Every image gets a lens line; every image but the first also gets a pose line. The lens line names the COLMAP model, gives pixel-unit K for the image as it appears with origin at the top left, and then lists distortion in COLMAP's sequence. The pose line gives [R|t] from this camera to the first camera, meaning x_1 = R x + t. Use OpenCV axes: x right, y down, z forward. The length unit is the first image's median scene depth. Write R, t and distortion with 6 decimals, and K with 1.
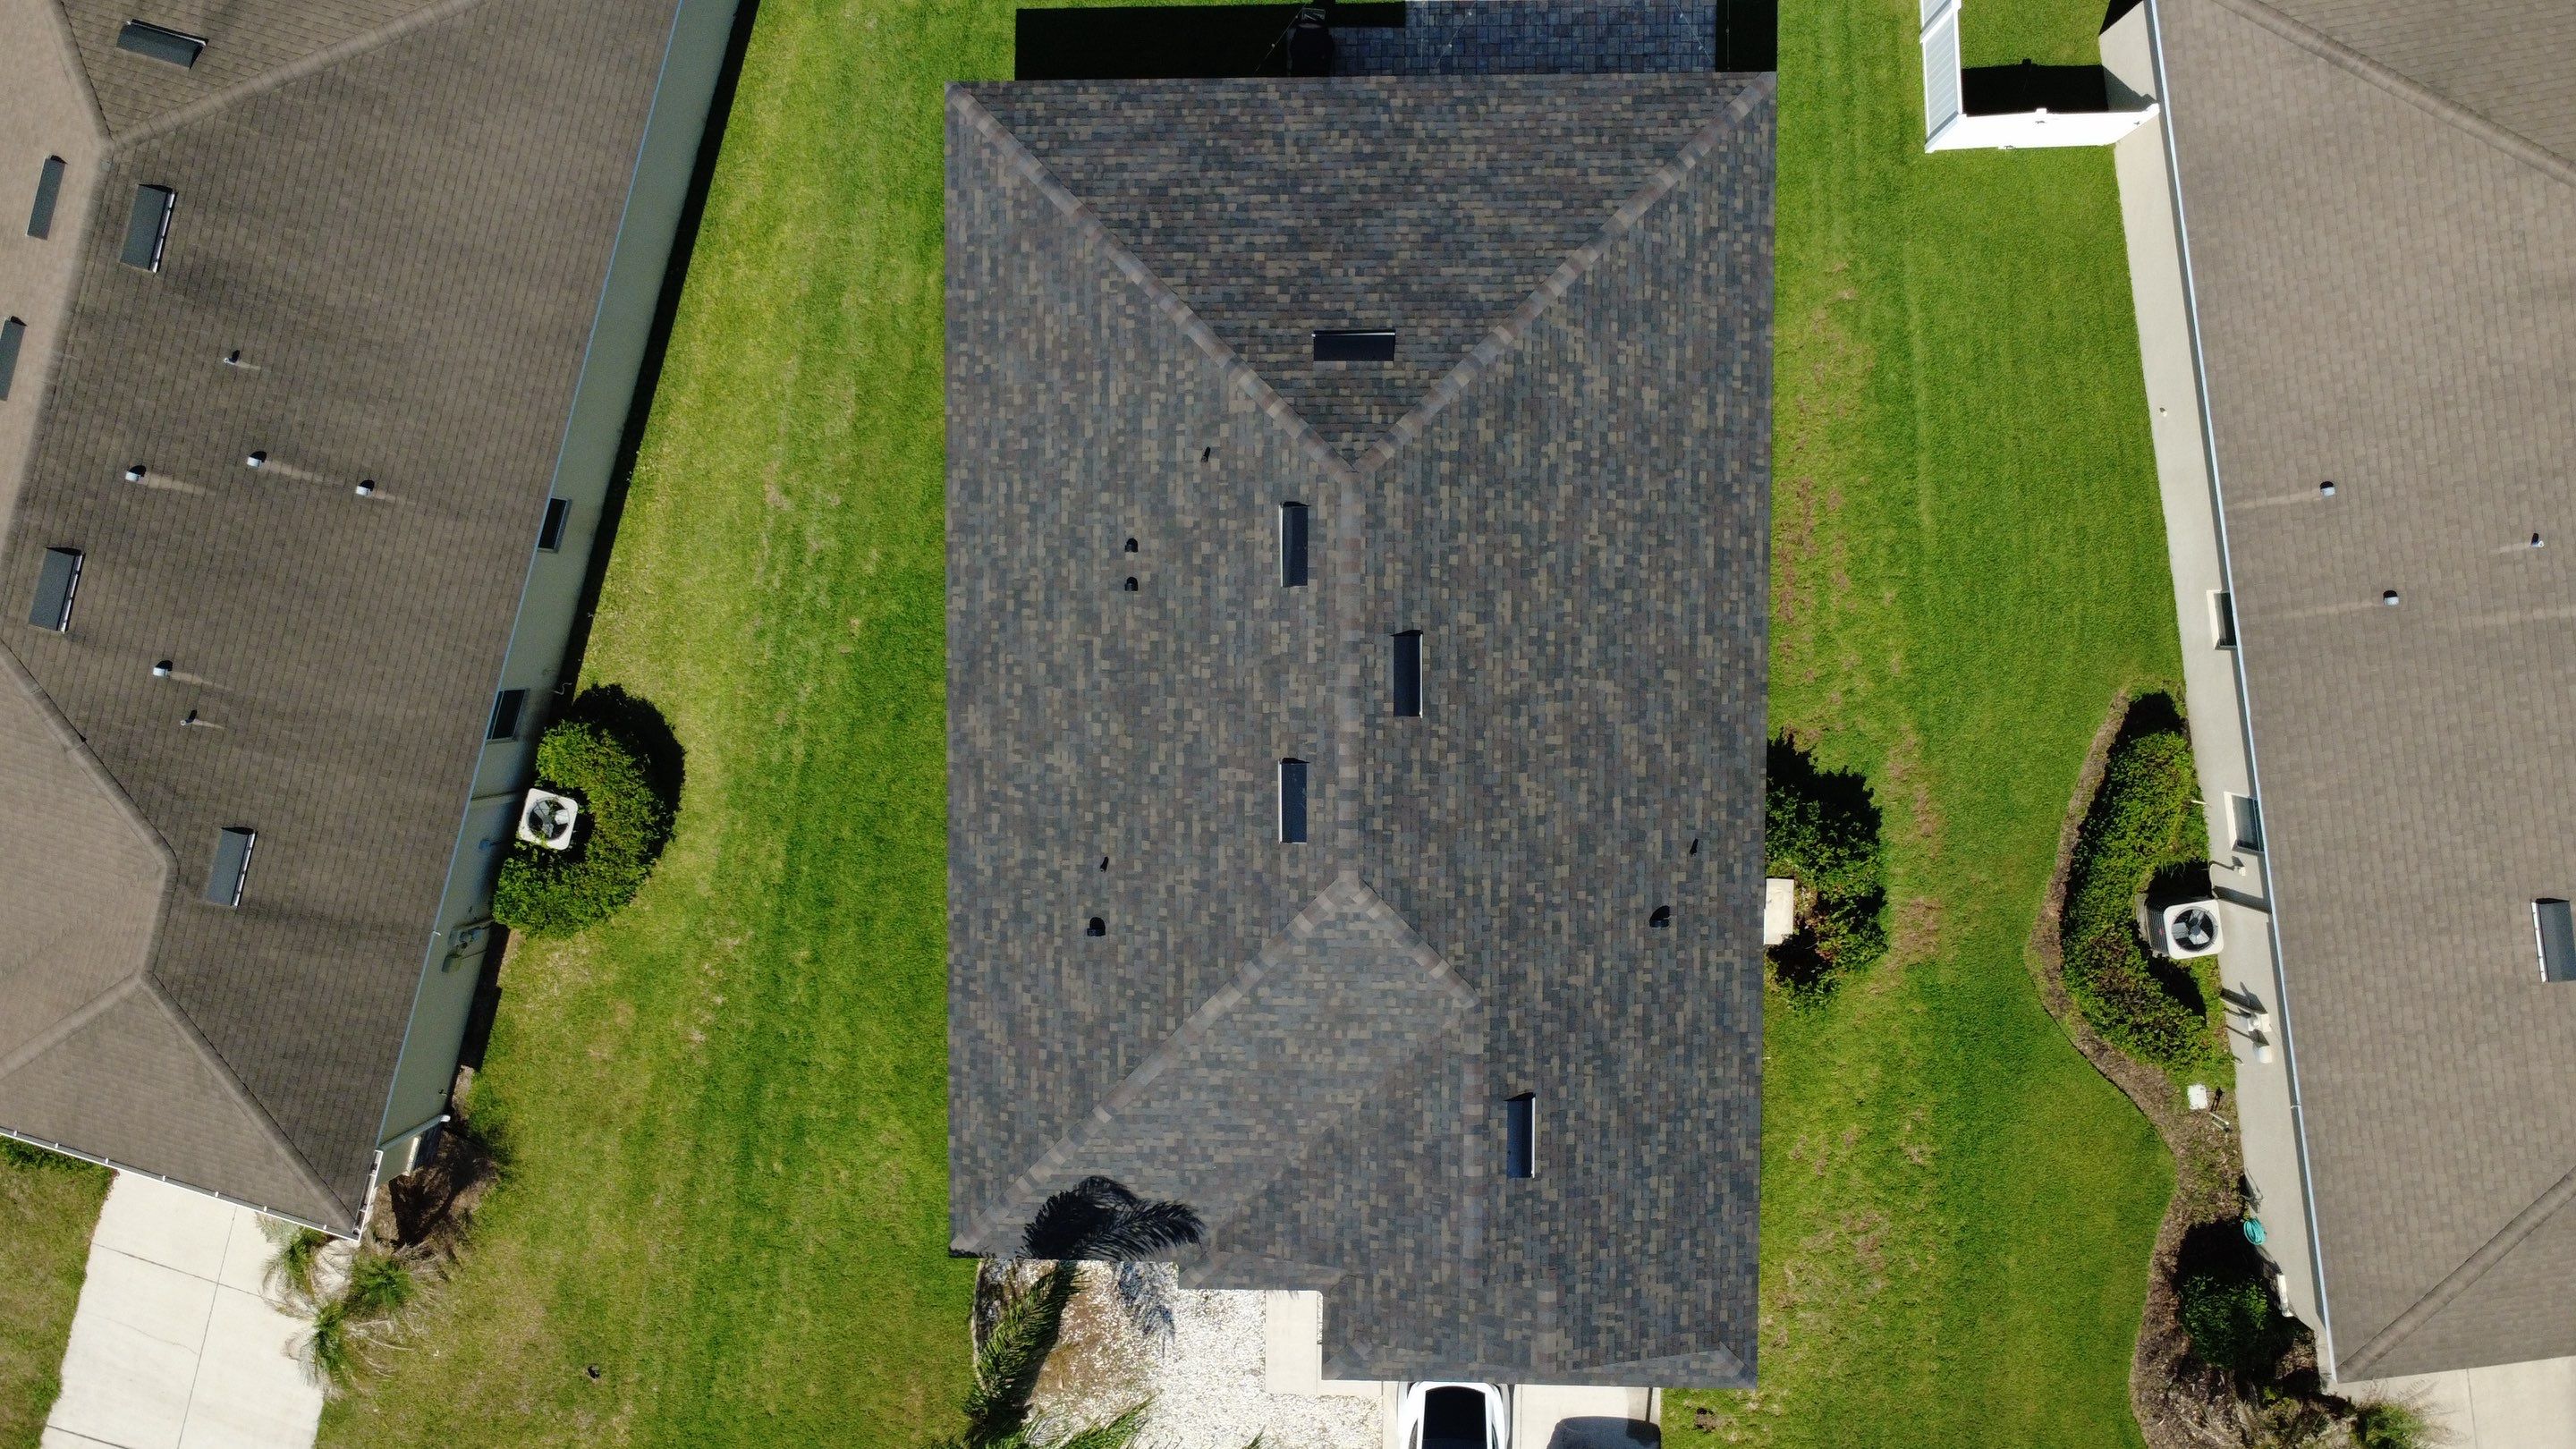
lens RADIAL K [[1881.7, 0, 1286.7], [0, 1881.7, 723.1], [0, 0, 1]] dist [-0.001552, 0.003131]
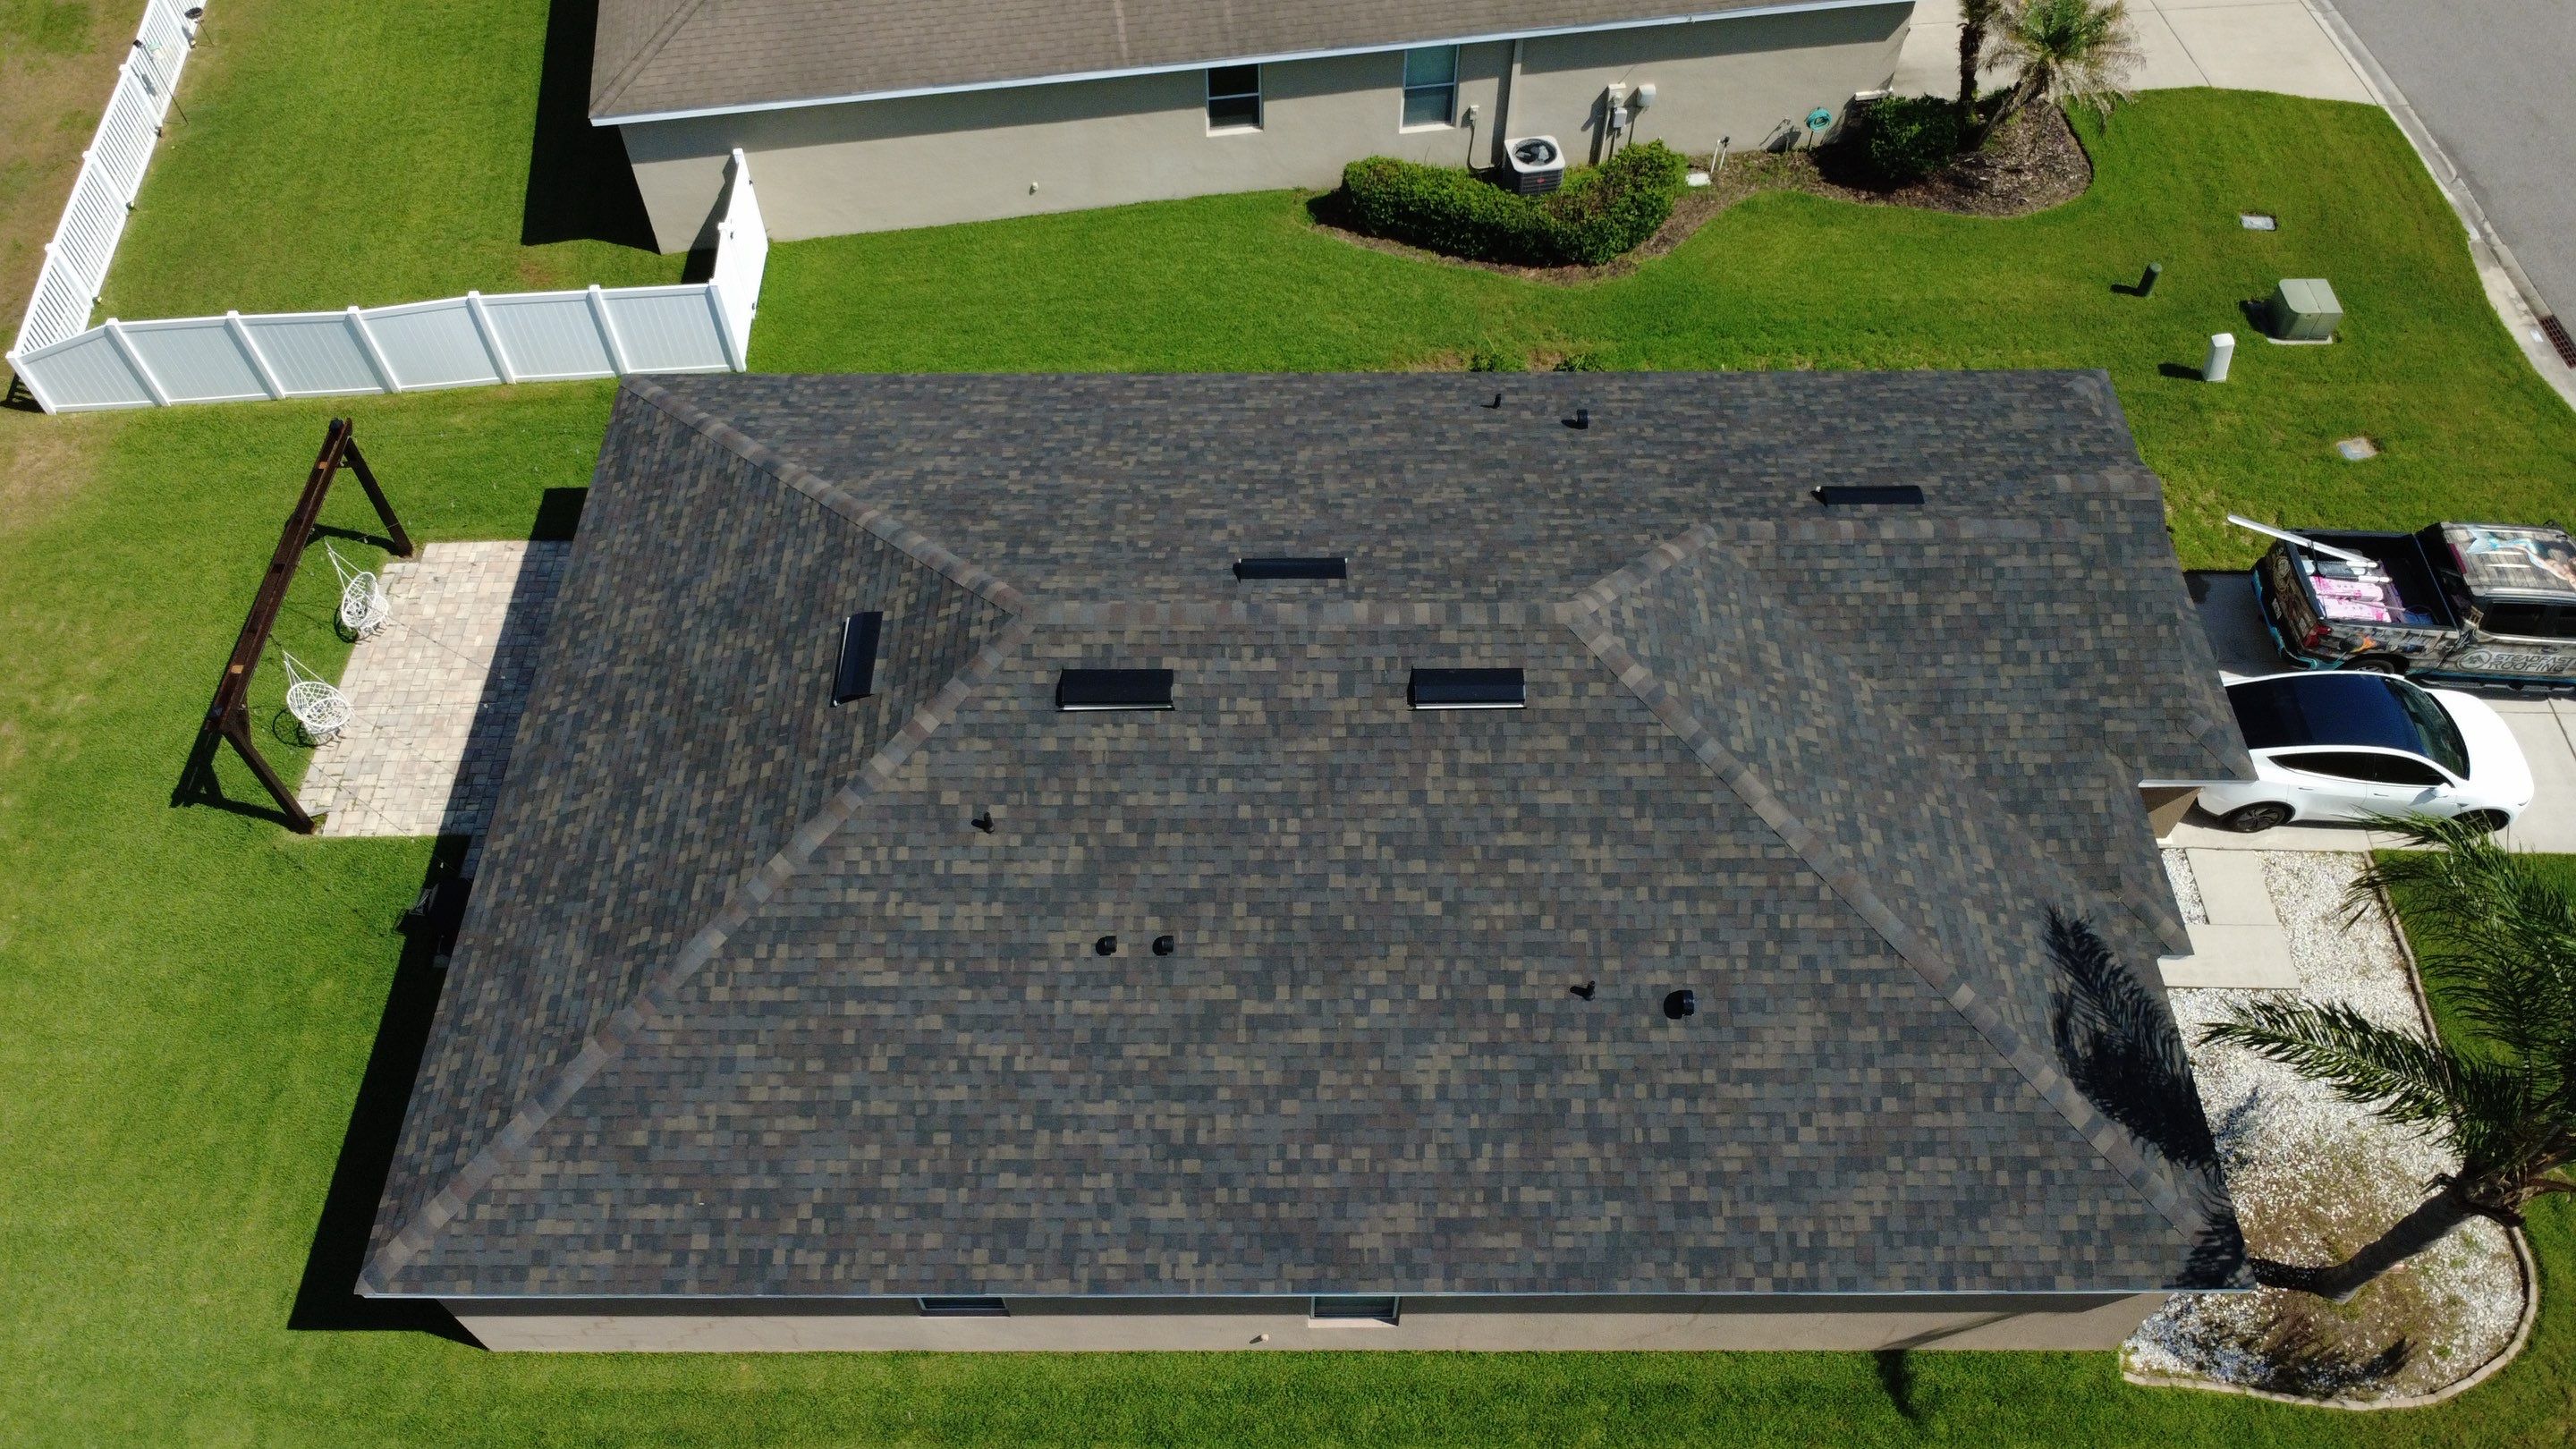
lens RADIAL K [[1881.7, 0, 1283.8], [0, 1881.7, 718.2], [0, 0, 1]] dist [-0.001552, 0.003131]
pose [[-0.006482, -0.778173, 0.628016, -0.438200], [0.998988, -0.032996, -0.030574, -0.006833], [0.044514, 0.627182, 0.777599, 0.417125]]
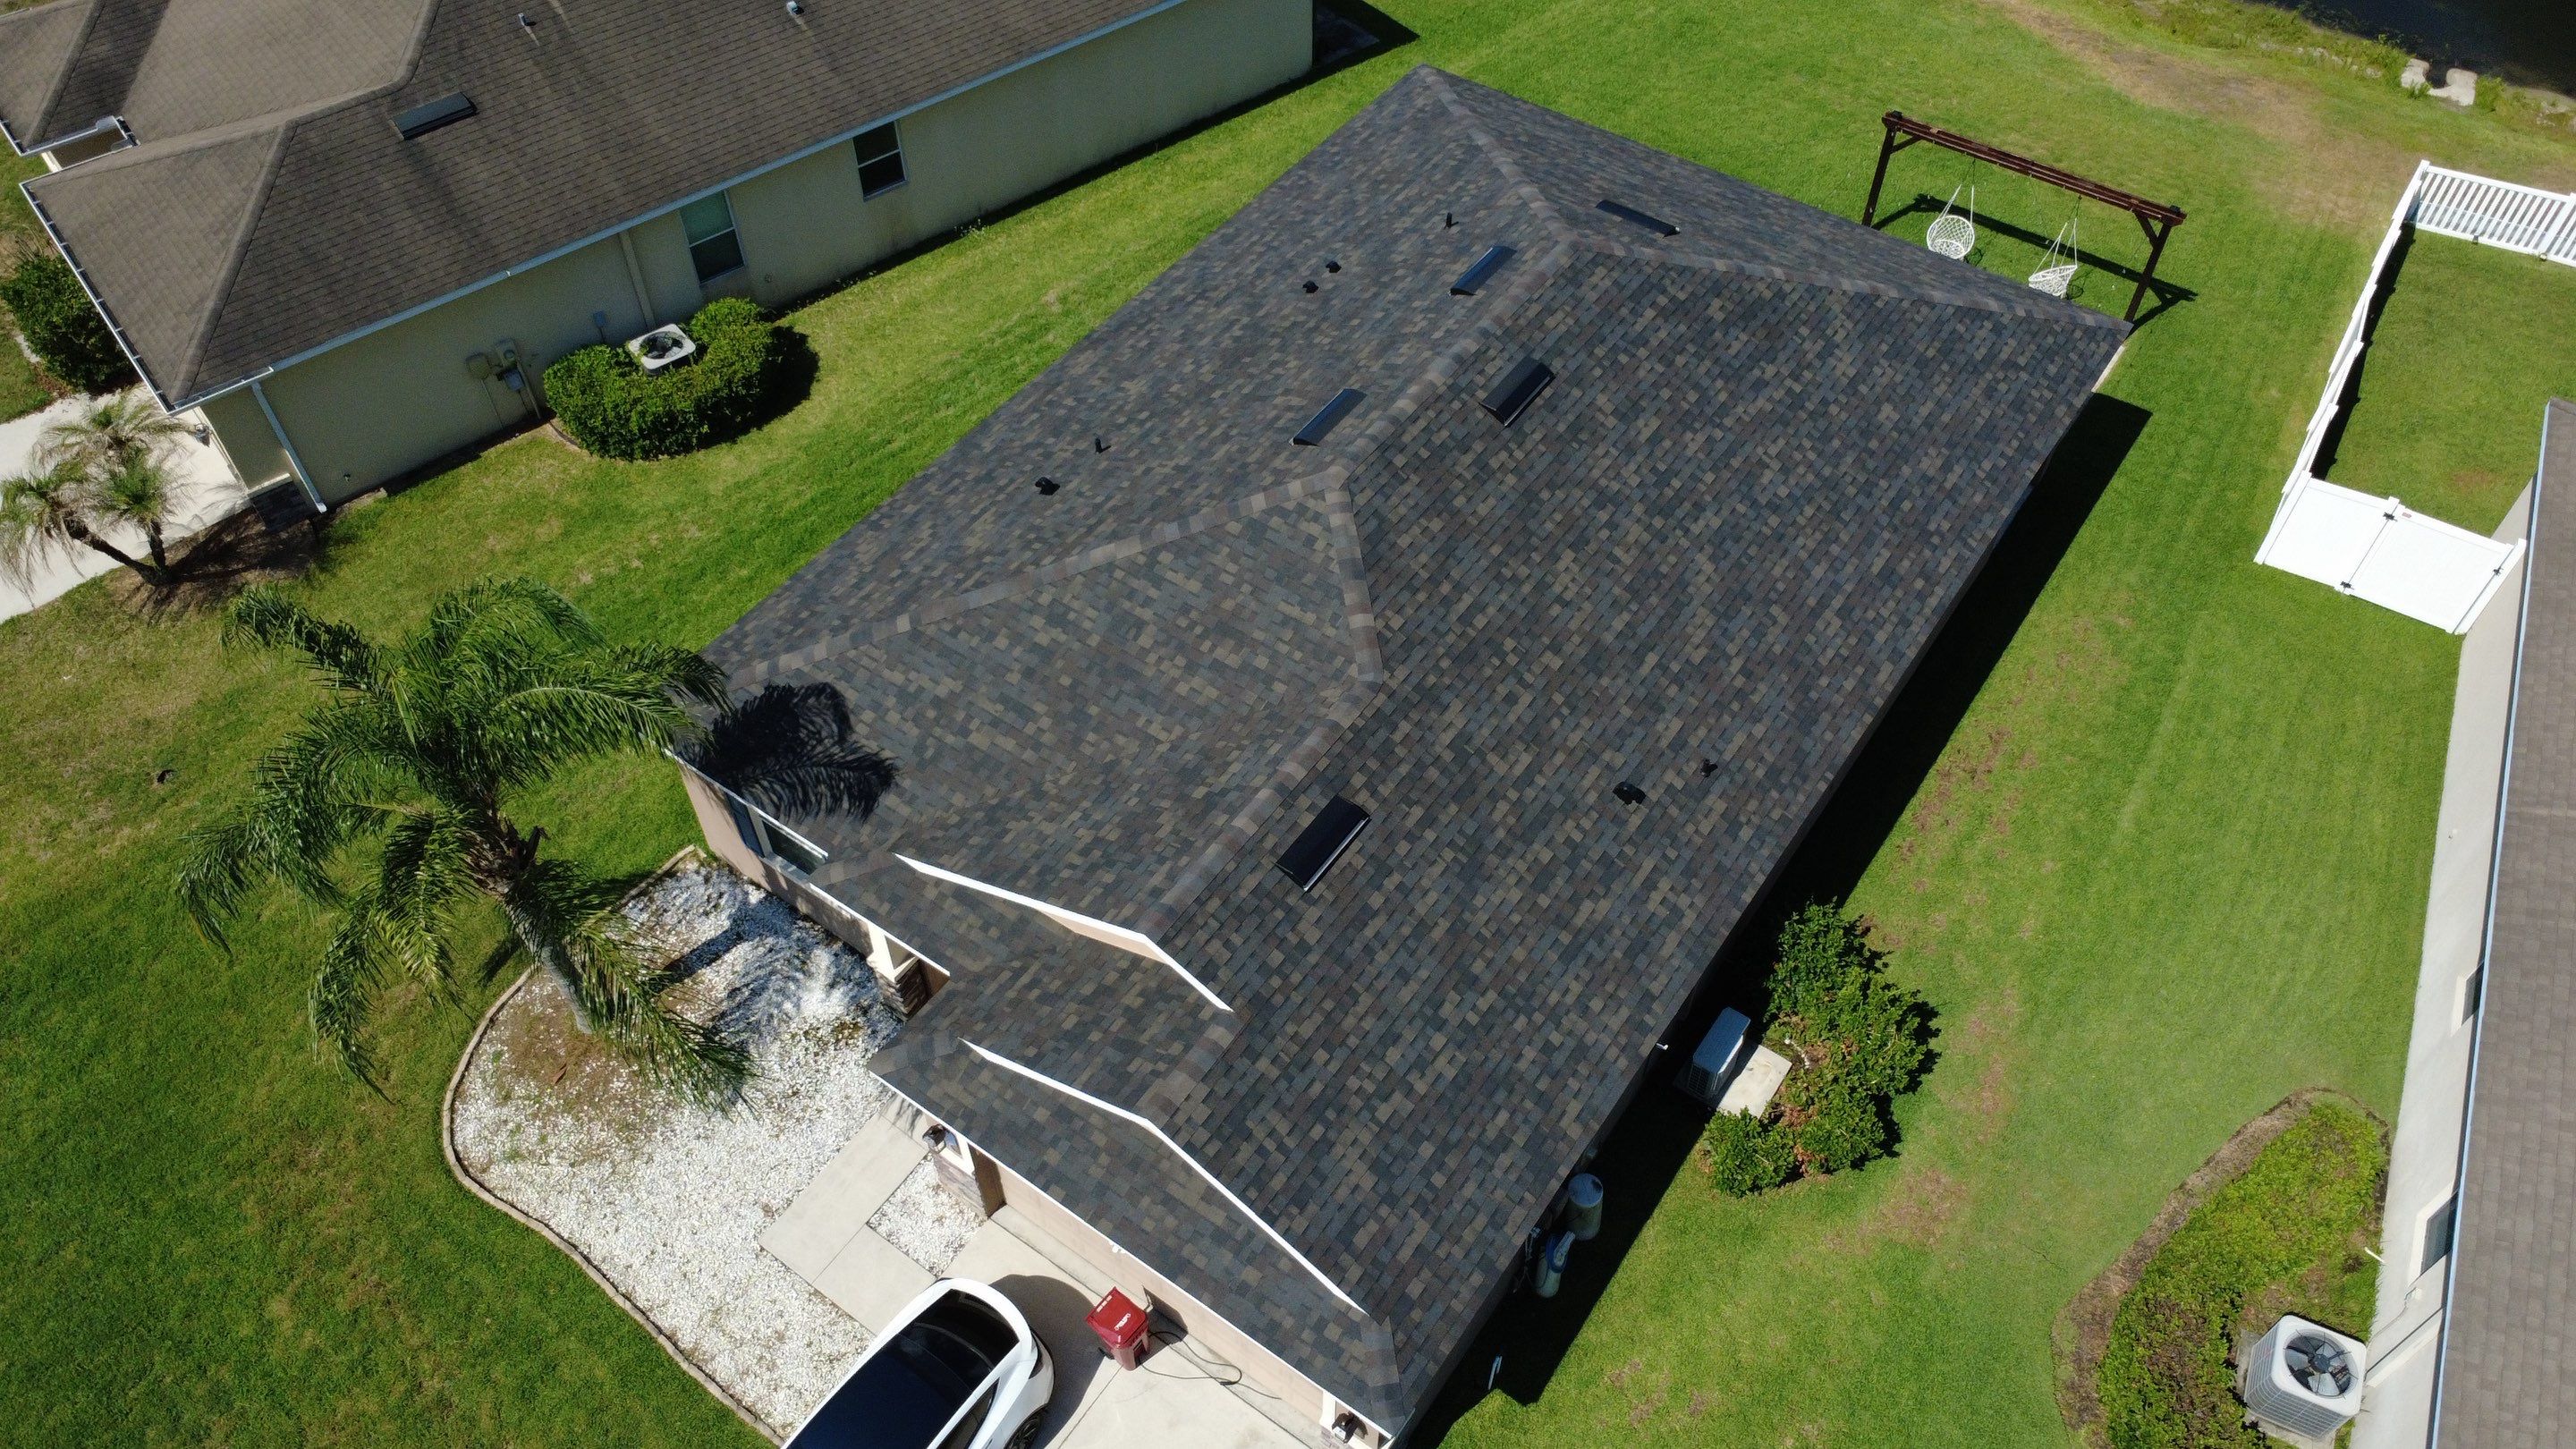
lens RADIAL K [[1881.7, 0, 1286.1], [0, 1881.7, 720.5], [0, 0, 1]] dist [-0.001552, 0.003131]
pose [[0.816712, 0.469487, -0.335506, 0.327032], [-0.573889, 0.600108, -0.557245, 0.591210], [-0.060279, 0.647651, 0.759549, 0.409074]]
